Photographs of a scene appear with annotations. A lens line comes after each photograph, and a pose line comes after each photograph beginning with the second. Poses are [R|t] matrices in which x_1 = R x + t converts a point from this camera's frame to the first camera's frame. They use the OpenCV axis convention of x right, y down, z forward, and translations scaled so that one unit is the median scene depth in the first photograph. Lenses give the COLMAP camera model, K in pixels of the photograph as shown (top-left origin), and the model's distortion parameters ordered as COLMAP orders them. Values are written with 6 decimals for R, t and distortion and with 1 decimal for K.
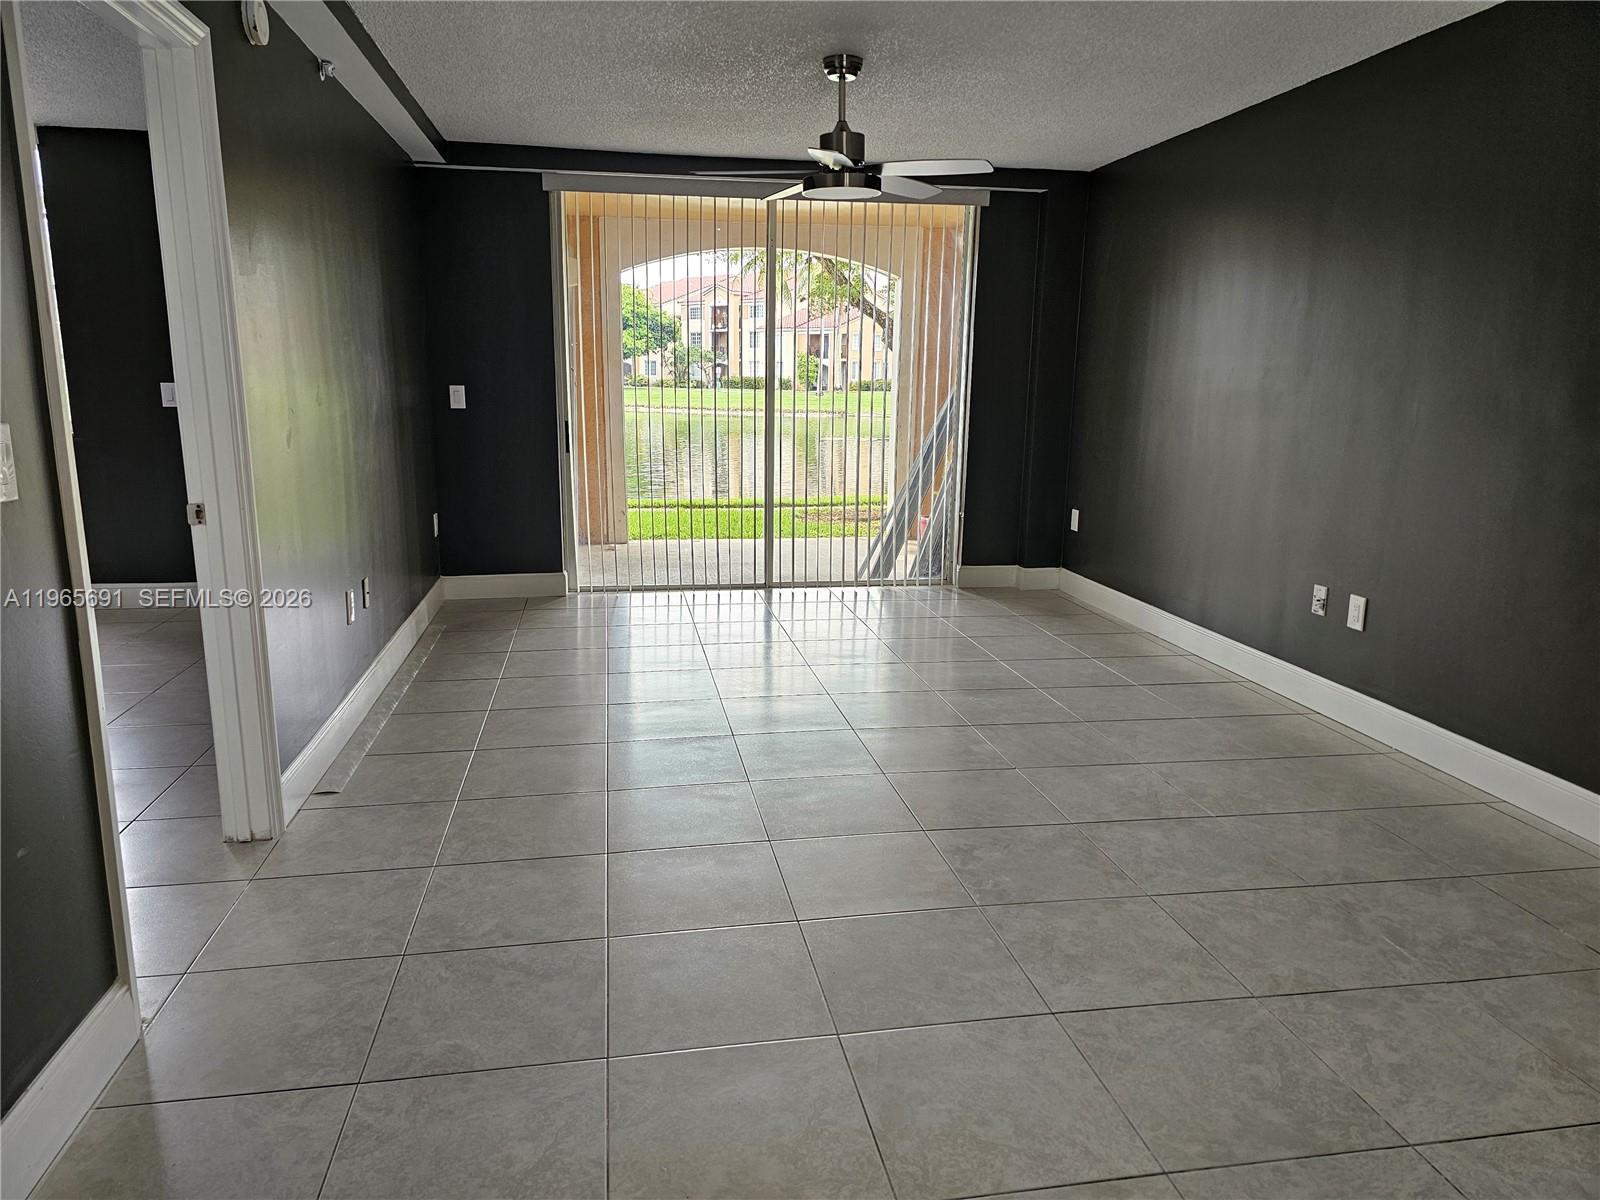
lens RADIAL K [[1063.5, 0, 758.0], [0, 1063.5, 614.1], [0, 0, 1]] dist [0.078034, -0.076058]
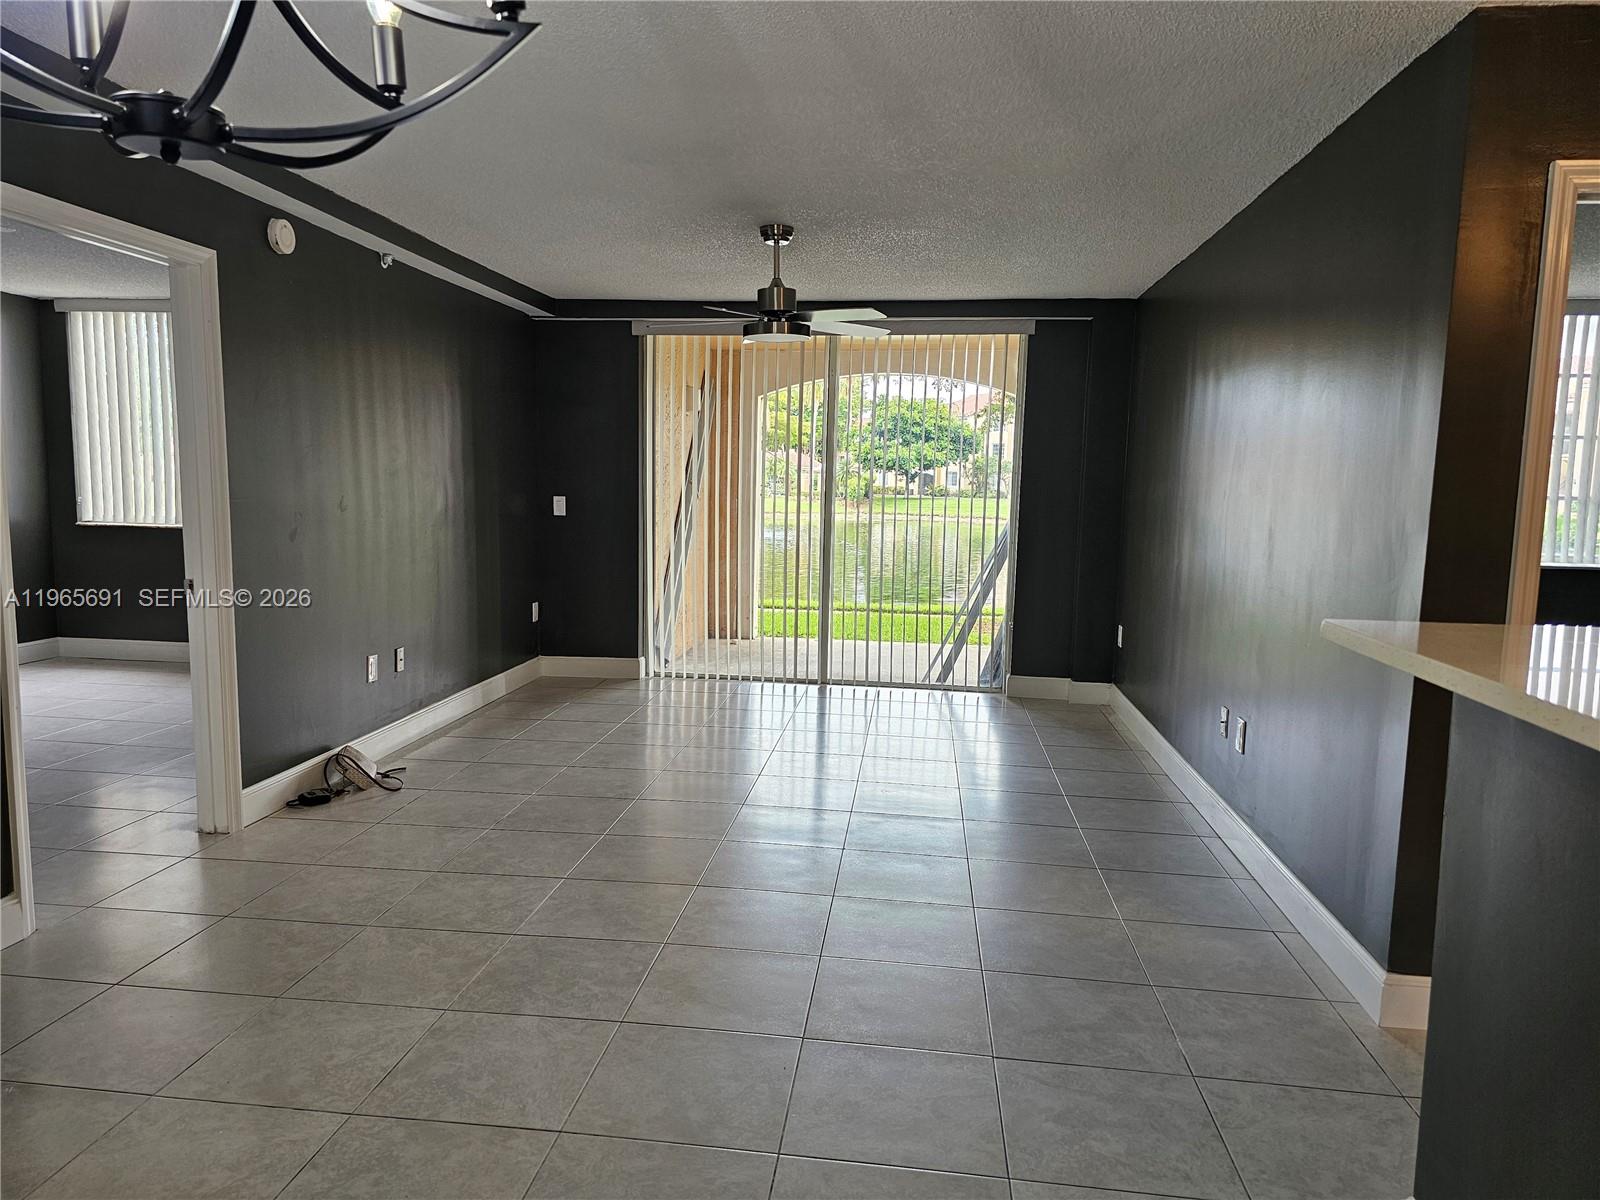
lens RADIAL K [[1063.5, 0, 757.3], [0, 1063.5, 619.1], [0, 0, 1]] dist [0.078034, -0.076058]
pose [[0.954629, 0.046560, -0.294135, 0.261636], [-0.074165, 0.993752, -0.083400, 0.004694], [0.288414, 0.101431, 0.952118, -0.045920]]
